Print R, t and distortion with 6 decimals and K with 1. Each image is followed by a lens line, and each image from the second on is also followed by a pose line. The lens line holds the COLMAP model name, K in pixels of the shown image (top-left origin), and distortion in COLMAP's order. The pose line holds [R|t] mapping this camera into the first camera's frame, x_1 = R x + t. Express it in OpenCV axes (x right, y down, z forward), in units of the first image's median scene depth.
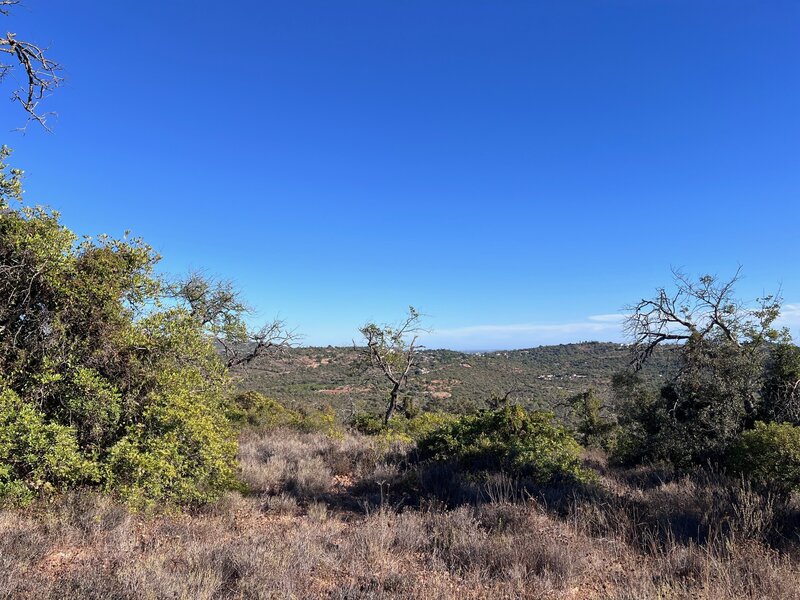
lens RADIAL K [[605.2, 0, 389.6], [0, 605.2, 294.1], [0, 0, 1]] dist [0.048486, -0.051531]
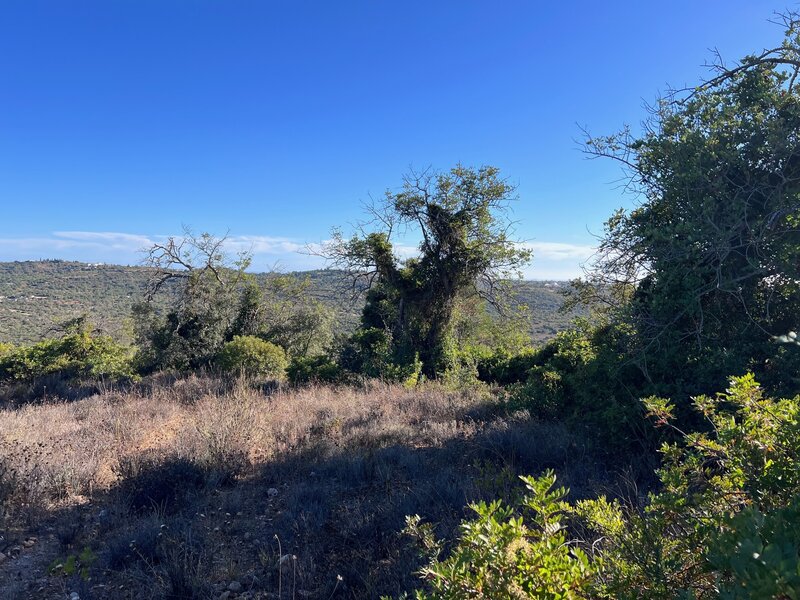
lens RADIAL K [[605.2, 0, 405.0], [0, 605.2, 293.4], [0, 0, 1]] dist [0.048486, -0.051531]
pose [[0.665167, 0.006759, 0.746664, -0.196068], [-0.101913, 0.991423, 0.081815, -0.051059], [-0.739707, -0.130516, 0.660151, -0.239223]]
